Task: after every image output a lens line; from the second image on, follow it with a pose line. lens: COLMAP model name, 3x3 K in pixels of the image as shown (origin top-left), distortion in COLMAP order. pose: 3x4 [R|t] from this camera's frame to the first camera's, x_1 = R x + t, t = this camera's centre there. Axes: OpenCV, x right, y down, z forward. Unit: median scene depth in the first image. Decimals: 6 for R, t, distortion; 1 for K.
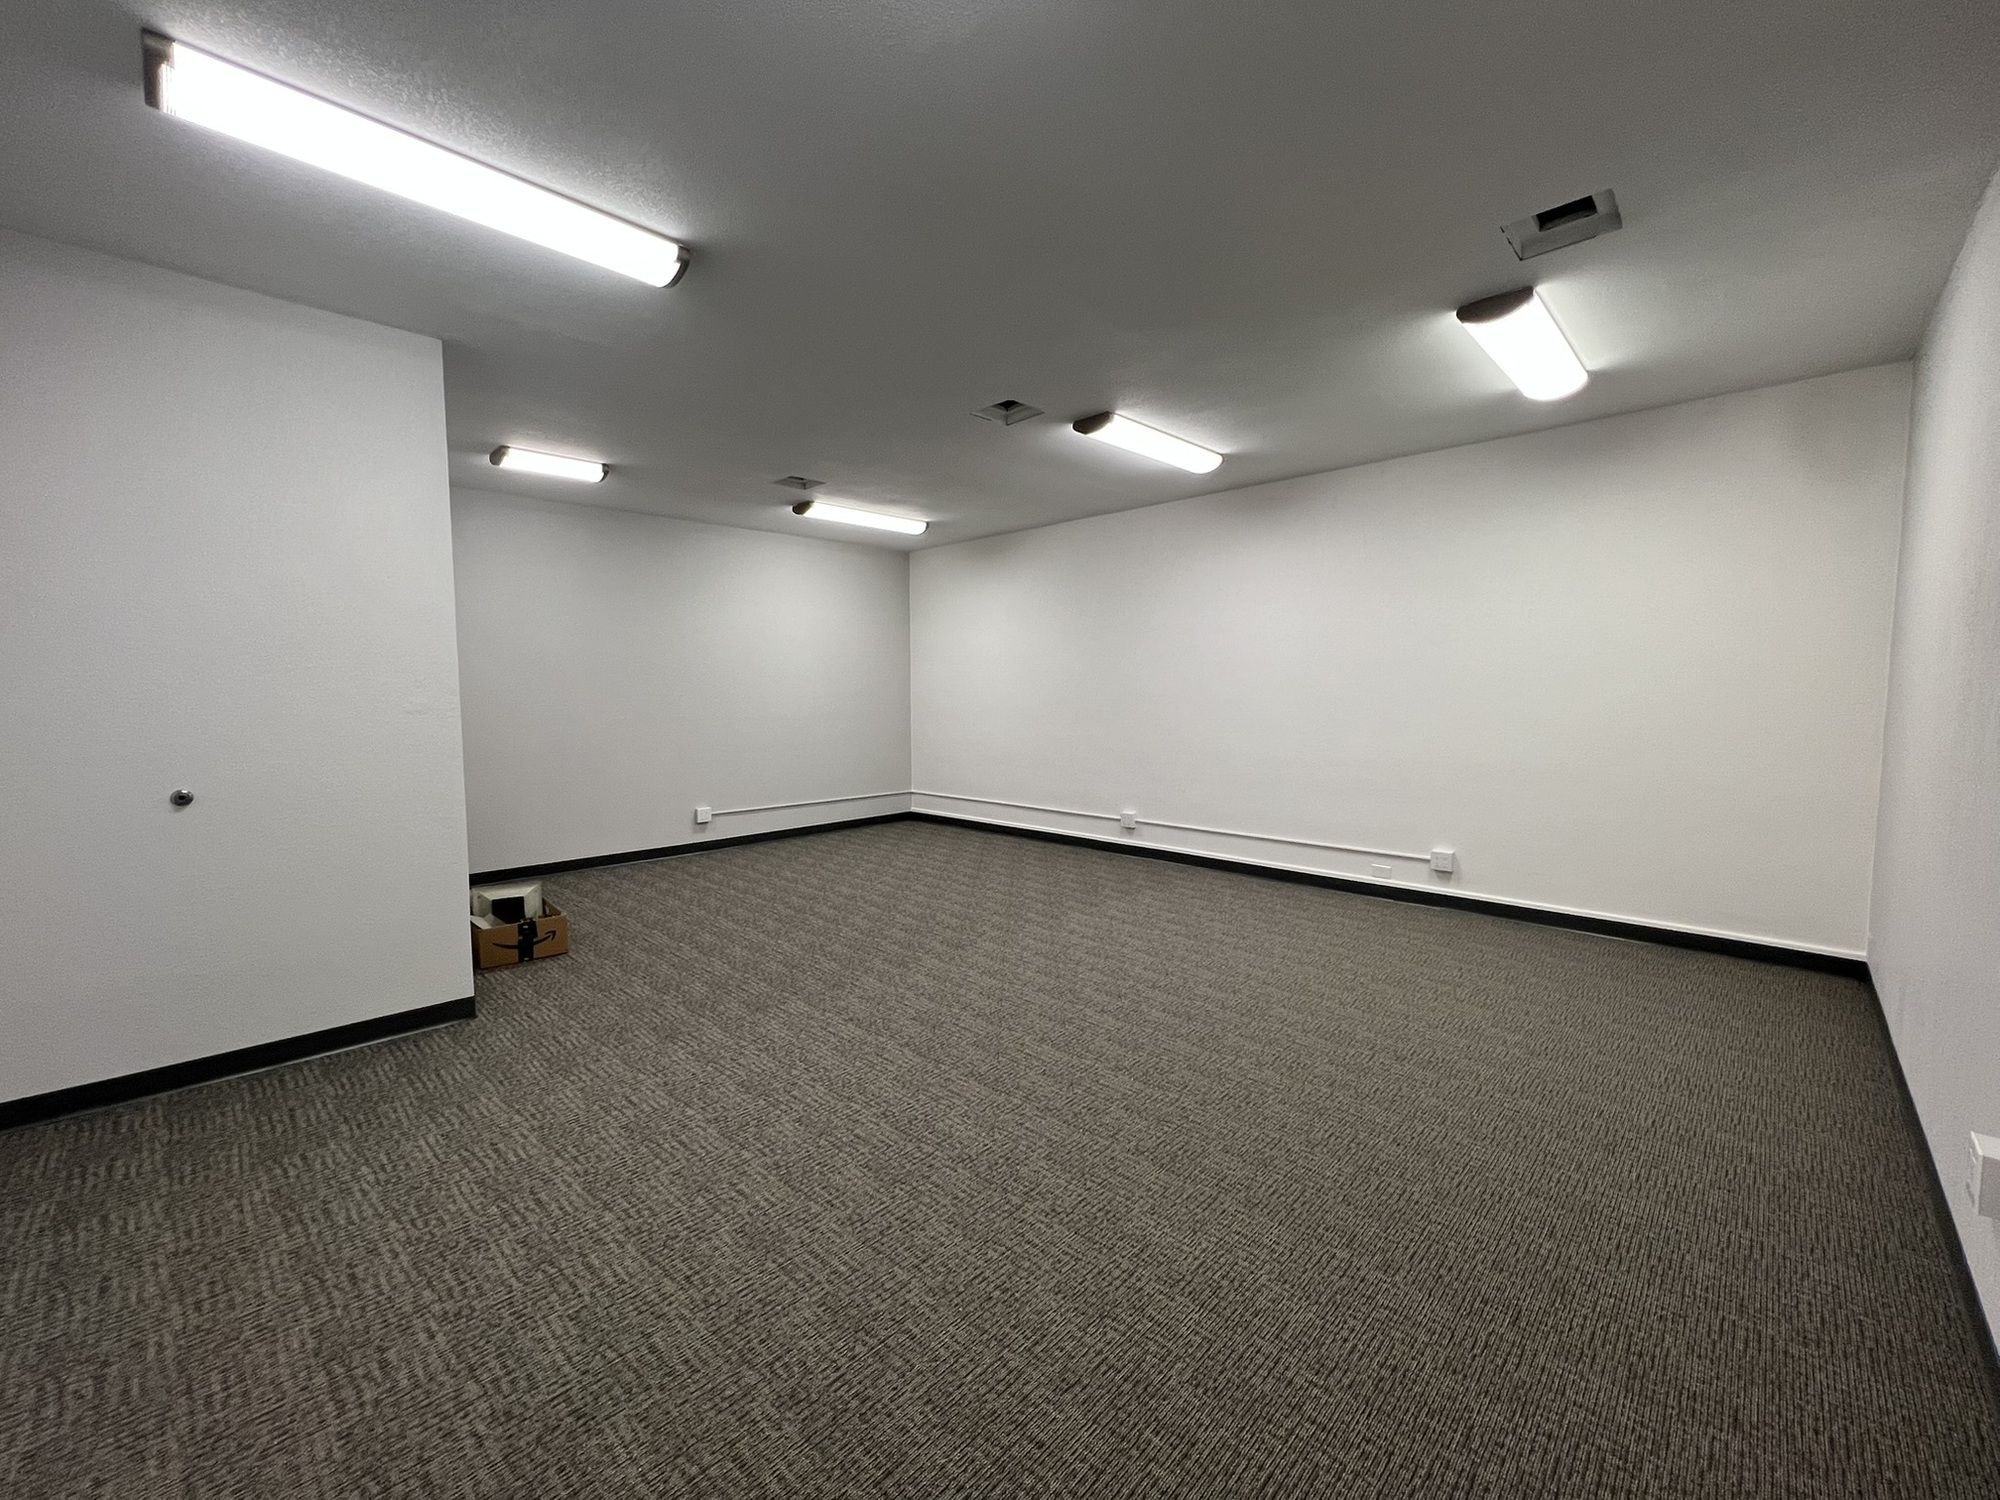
lens RADIAL K [[810.8, 0, 985.6], [0, 810.8, 746.3], [0, 0, 1]] dist [-0.002311, -0.000360]
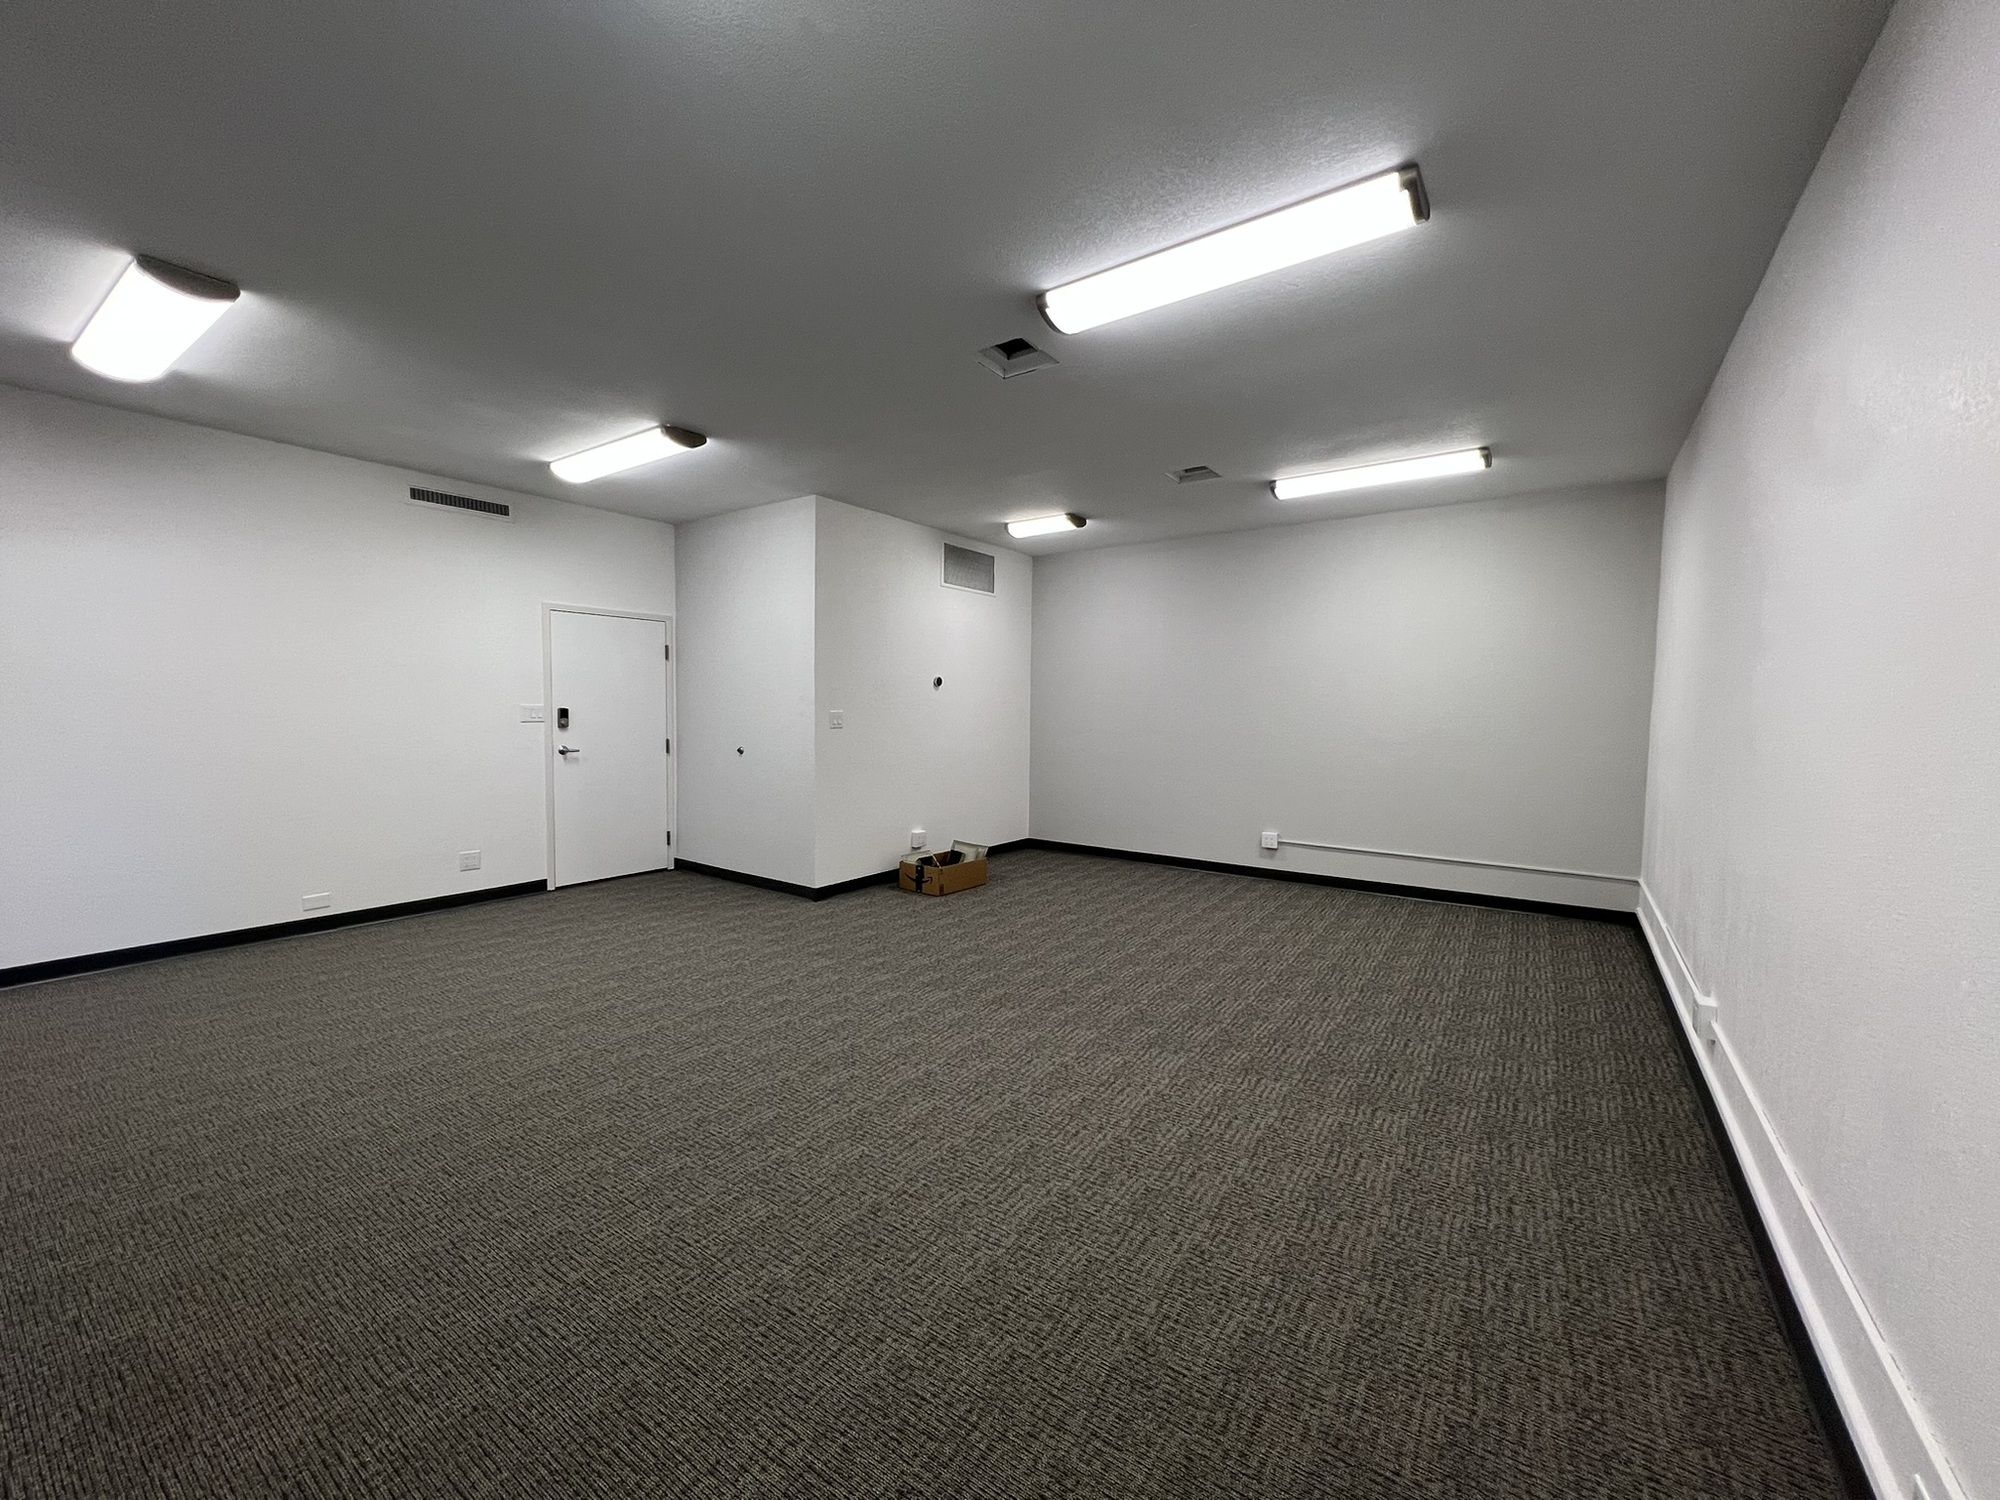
lens RADIAL K [[804.4, 0, 996.8], [0, 804.4, 661.7], [0, 0, 1]] dist [-0.002644, -0.000409]
pose [[0.159599, -0.049325, -0.985949, 0.552989], [-0.078441, 0.994959, -0.062473, -0.038091], [0.984061, 0.087309, 0.154926, 0.566872]]
